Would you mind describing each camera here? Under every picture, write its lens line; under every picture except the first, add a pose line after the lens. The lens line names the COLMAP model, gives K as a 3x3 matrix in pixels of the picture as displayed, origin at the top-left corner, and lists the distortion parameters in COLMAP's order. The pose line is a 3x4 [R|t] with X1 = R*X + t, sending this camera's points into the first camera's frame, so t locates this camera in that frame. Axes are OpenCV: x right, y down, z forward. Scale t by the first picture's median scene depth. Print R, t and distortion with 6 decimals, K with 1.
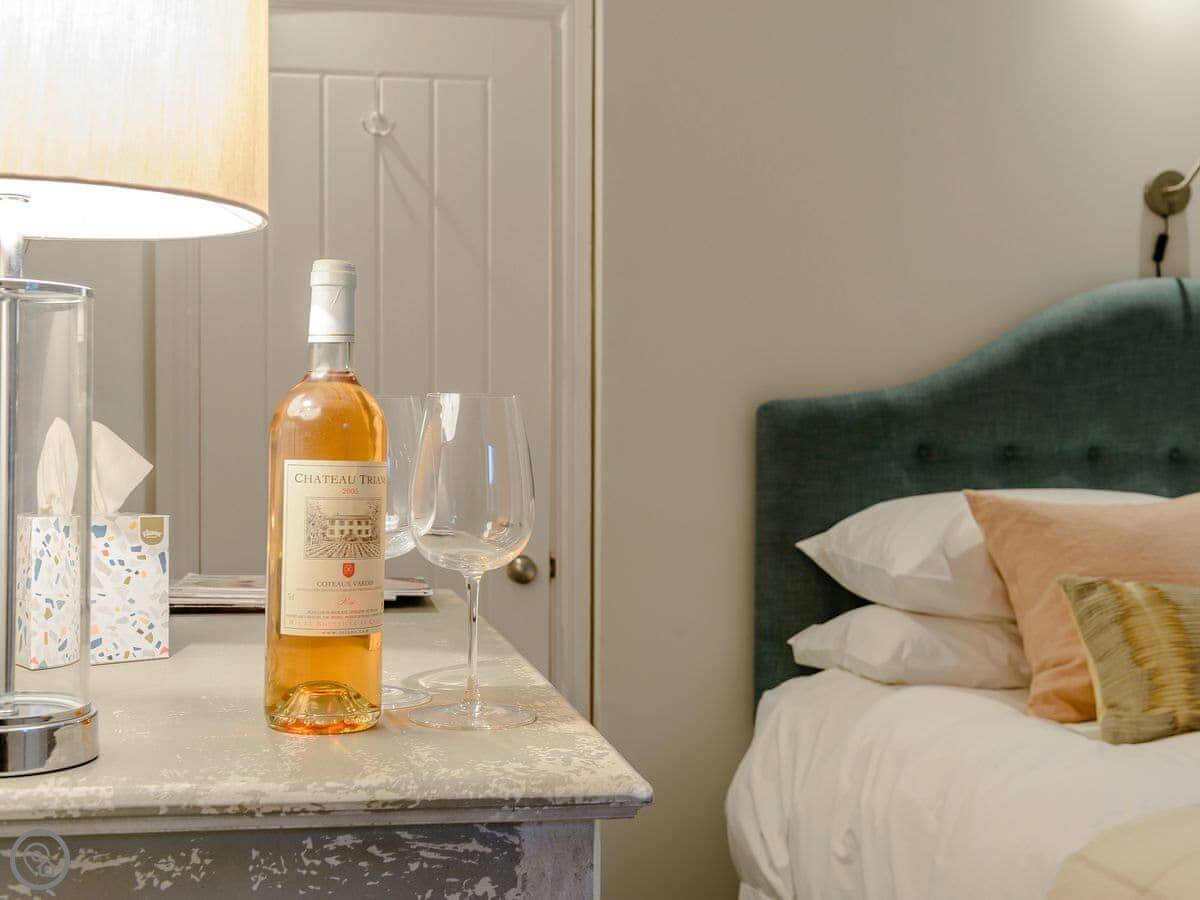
lens RADIAL K [[1468.8, 0, 627.9], [0, 1468.8, 450.3], [0, 0, 1]] dist [-0.005471, -0.000804]
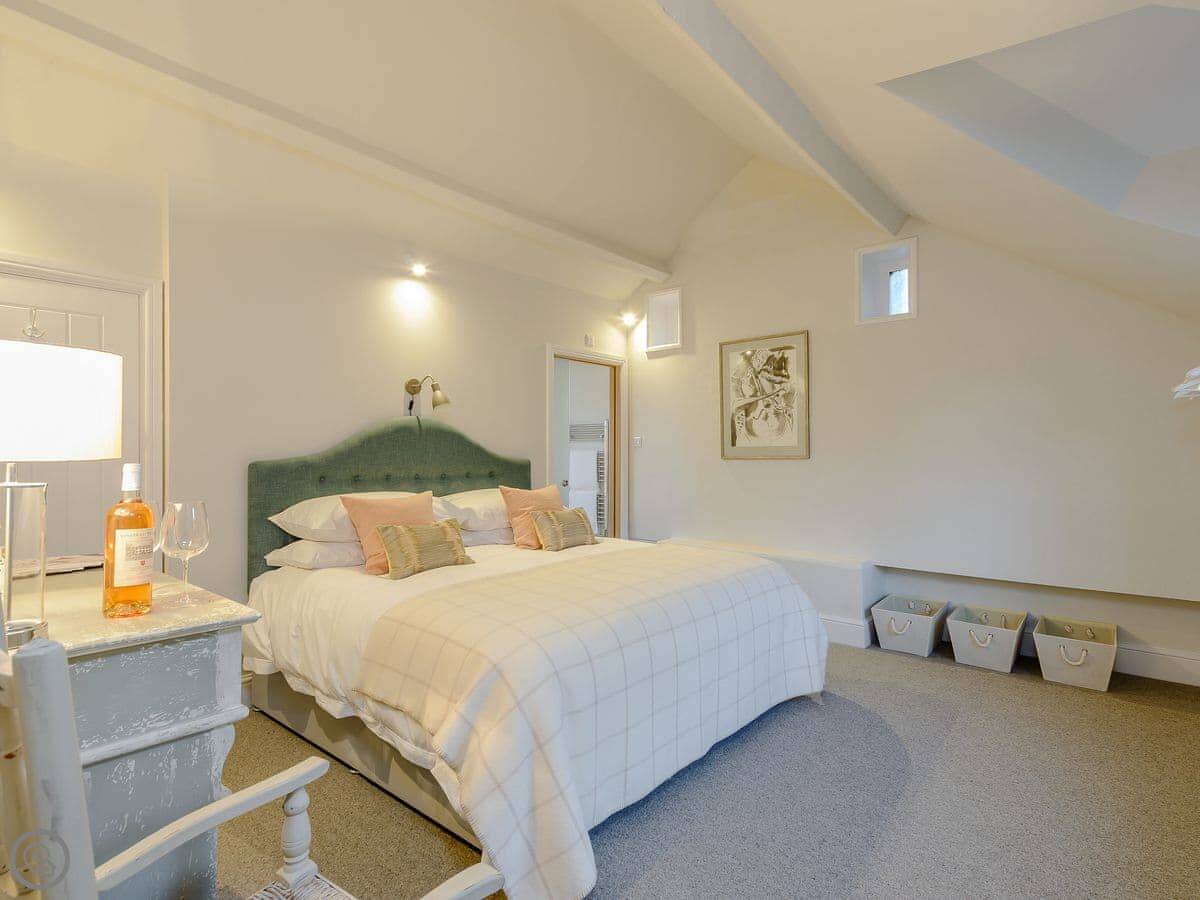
lens RADIAL K [[557.0, 0, 600.0], [0, 557.0, 450.0], [0, 0, 1]] dist [0.013712, -0.000367]
pose [[0.784864, -0.000110, 0.619668, -0.047815], [0.016269, 0.999659, -0.020428, -0.034762], [-0.619454, 0.026115, 0.784599, -0.162750]]
